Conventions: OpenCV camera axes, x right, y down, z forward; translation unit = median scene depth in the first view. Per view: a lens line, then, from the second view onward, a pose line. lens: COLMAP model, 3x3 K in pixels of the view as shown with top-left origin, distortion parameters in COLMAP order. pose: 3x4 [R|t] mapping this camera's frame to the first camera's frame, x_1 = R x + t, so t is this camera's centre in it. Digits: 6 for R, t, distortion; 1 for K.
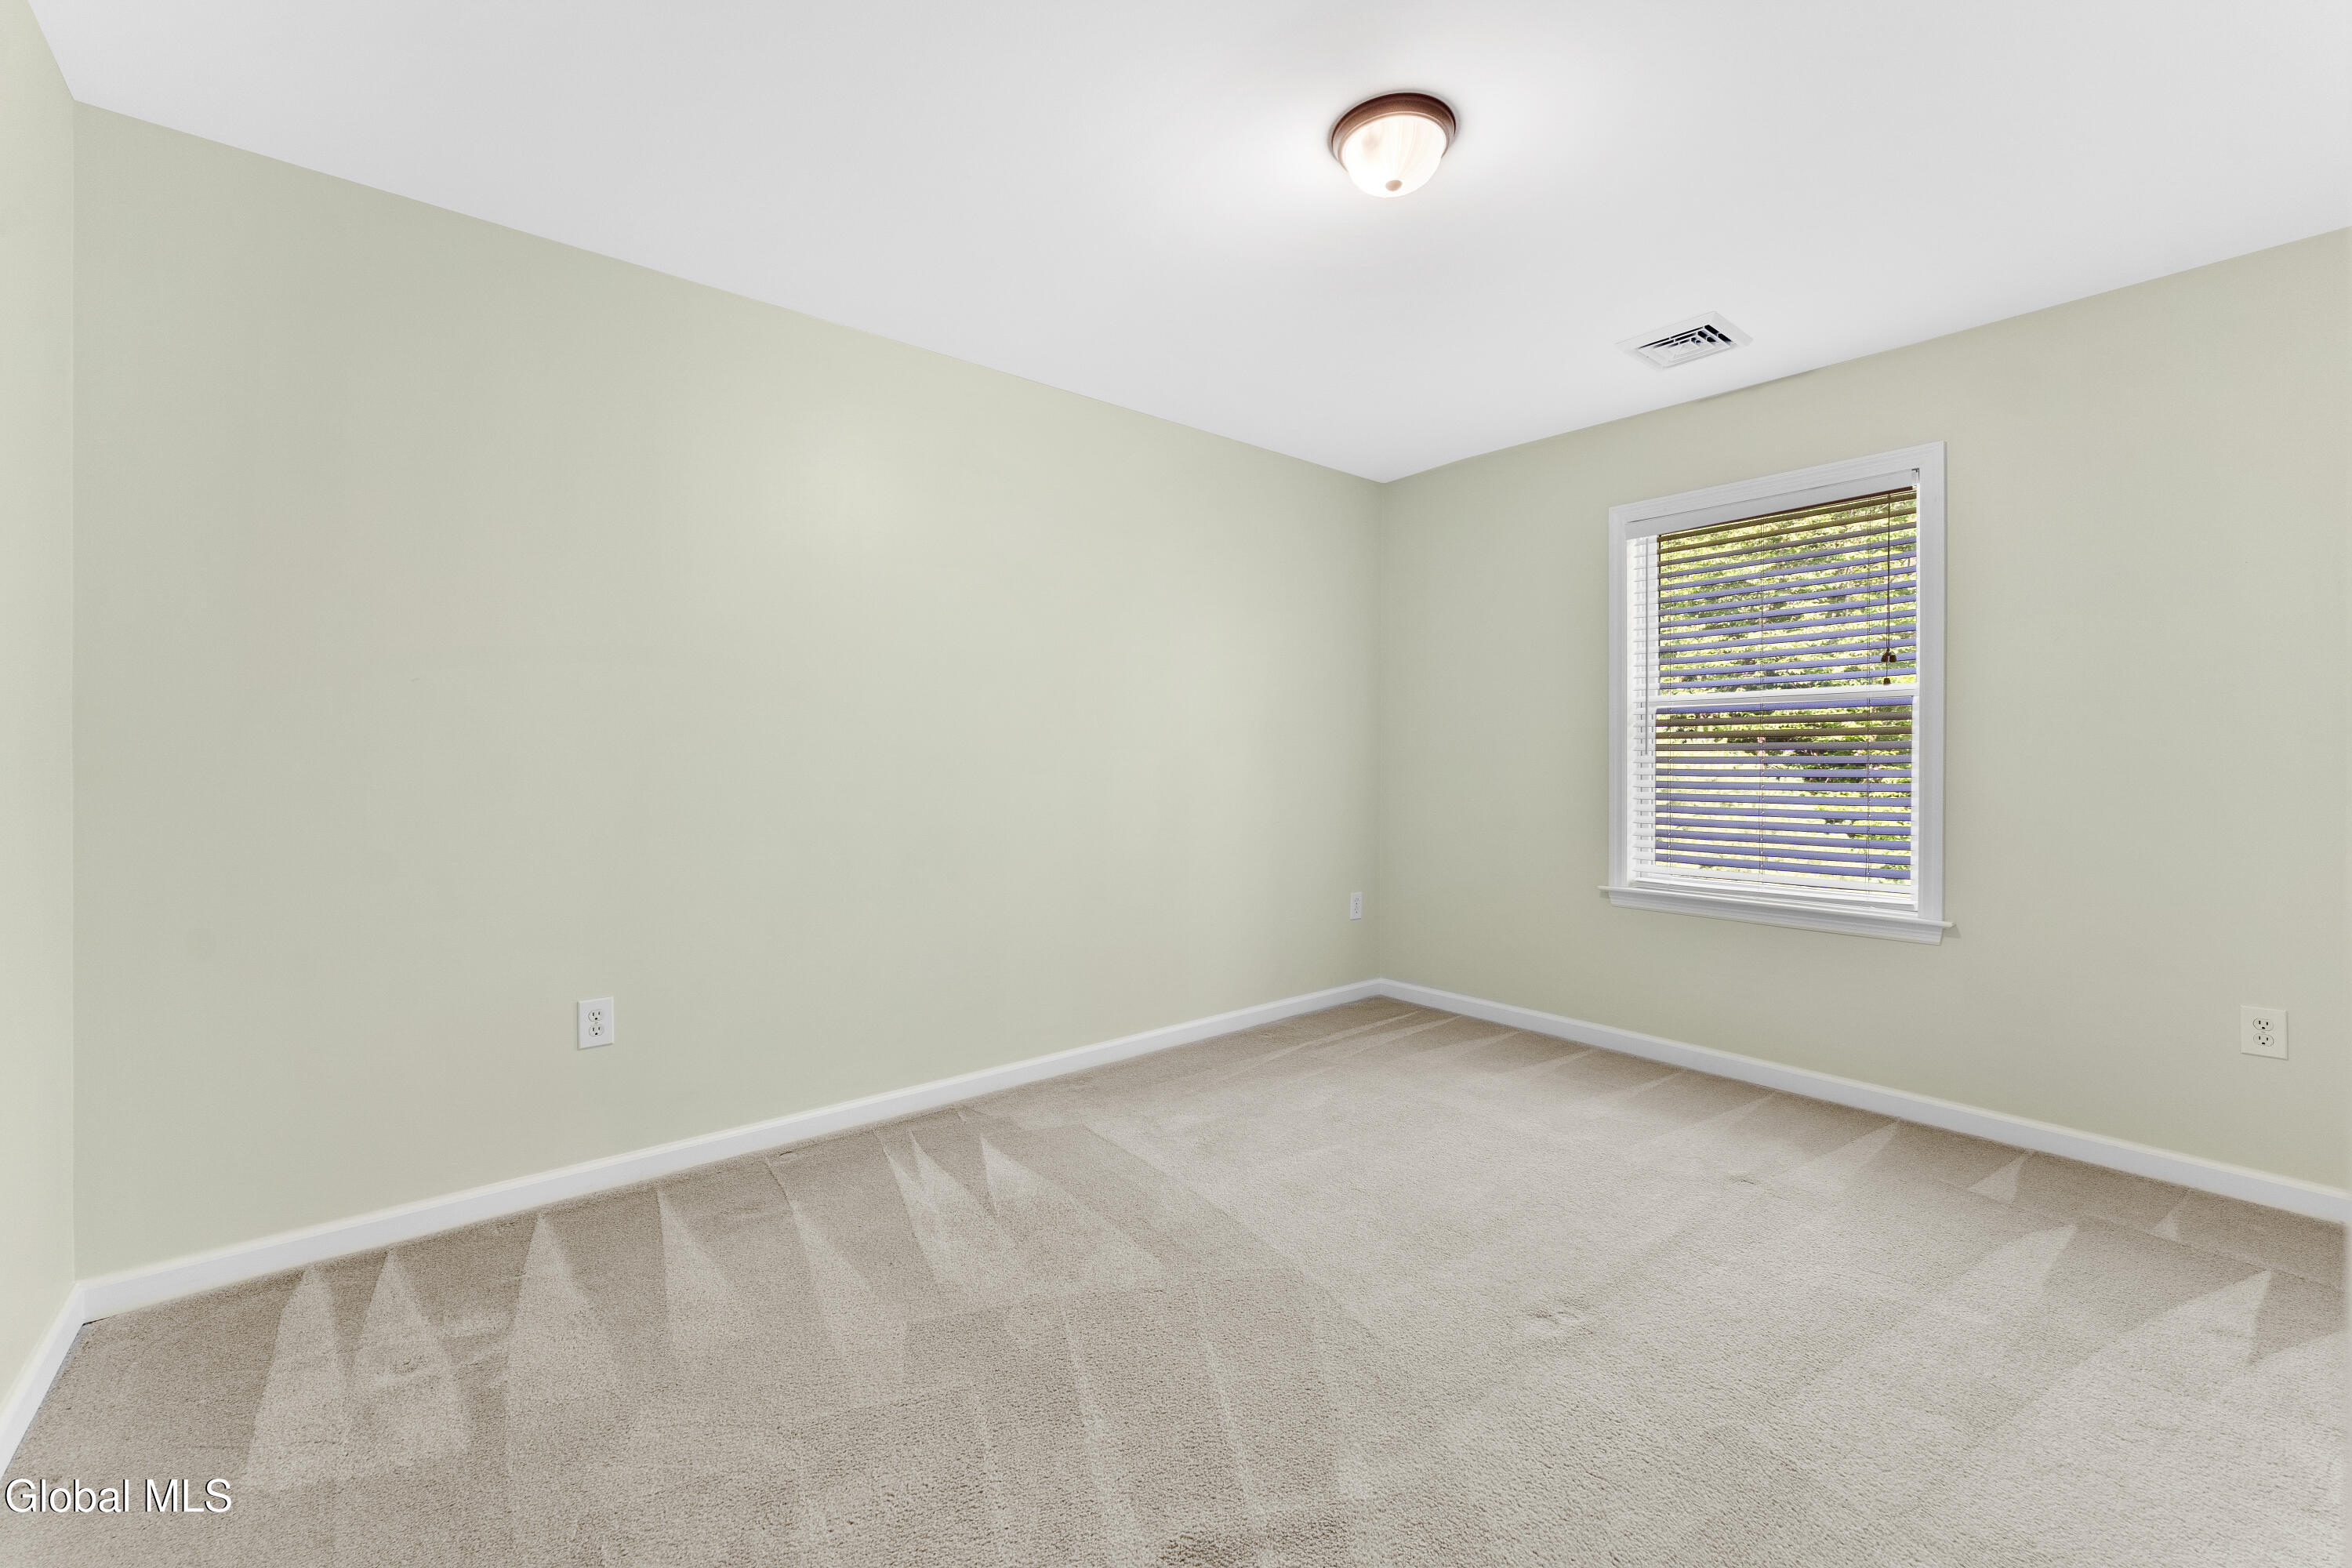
lens RADIAL K [[943.9, 0, 1176.0], [0, 943.9, 784.0], [0, 0, 1]] dist [-0.001289, -0.000171]
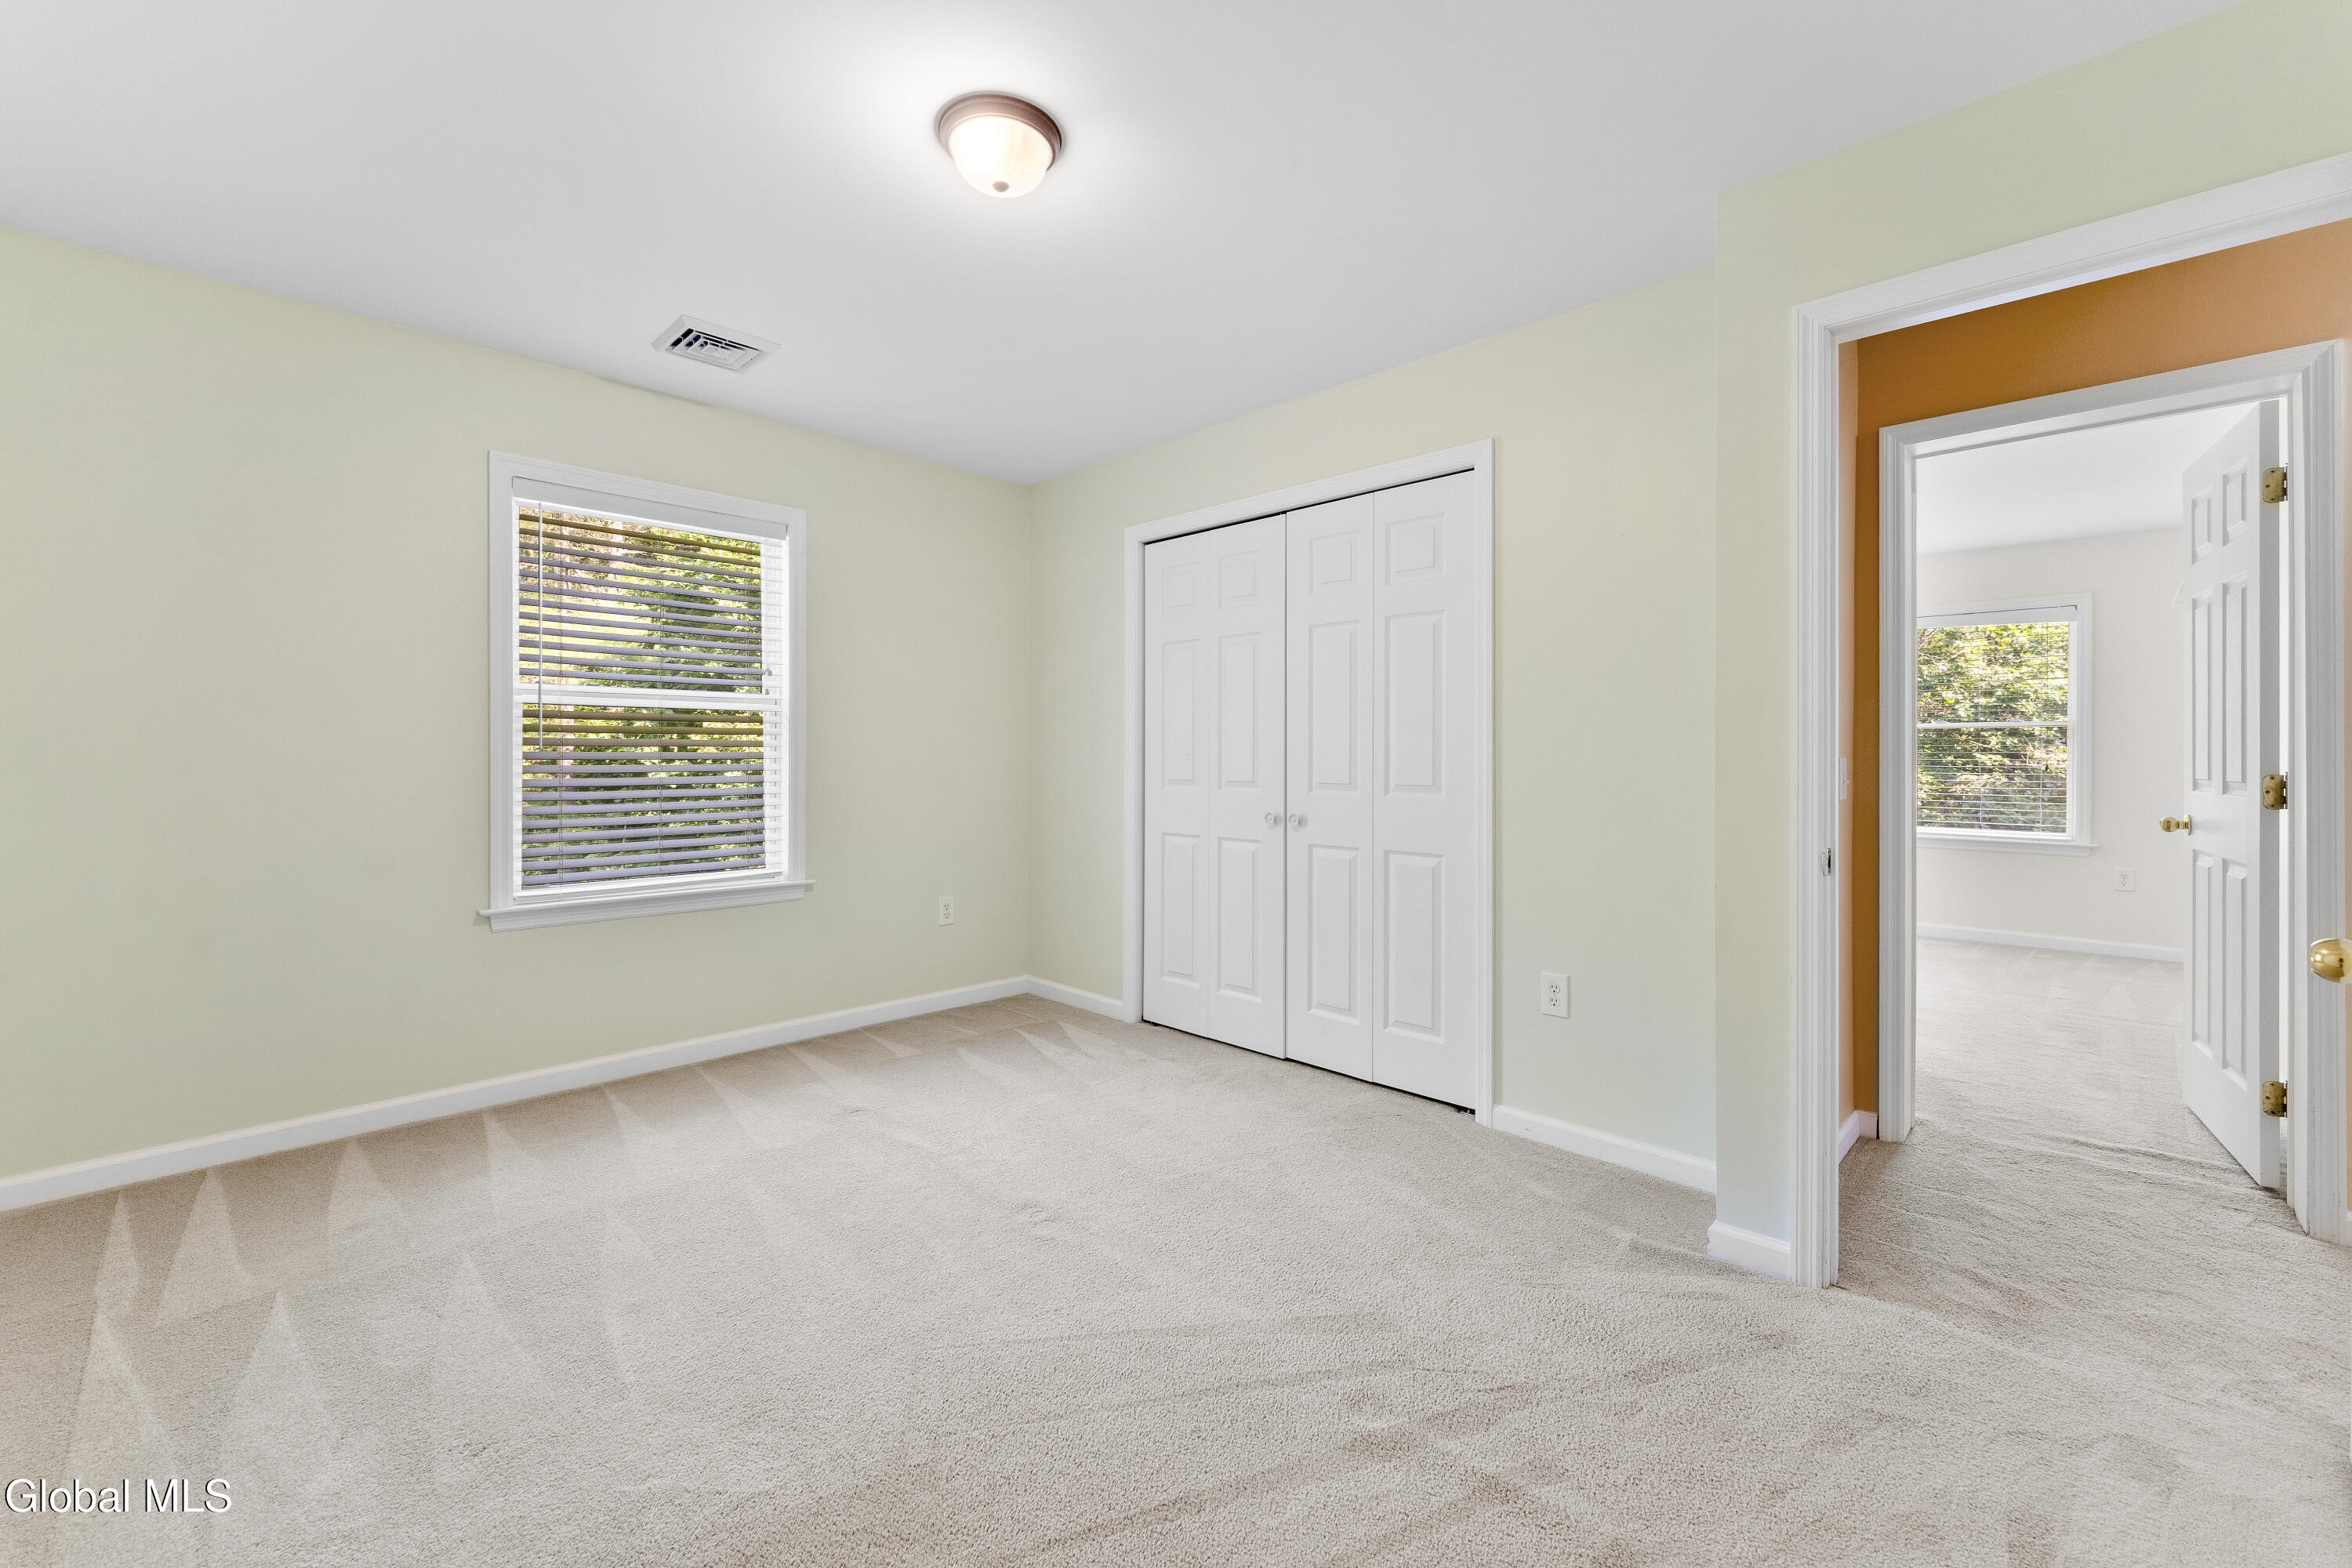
lens RADIAL K [[943.9, 0, 1176.0], [0, 943.9, 784.0], [0, 0, 1]] dist [-0.001289, -0.000171]
pose [[-0.094185, -0.031816, 0.995046, -0.488894], [0.021268, 0.999197, 0.033962, -0.018935], [-0.995328, 0.024361, -0.093432, 0.562917]]
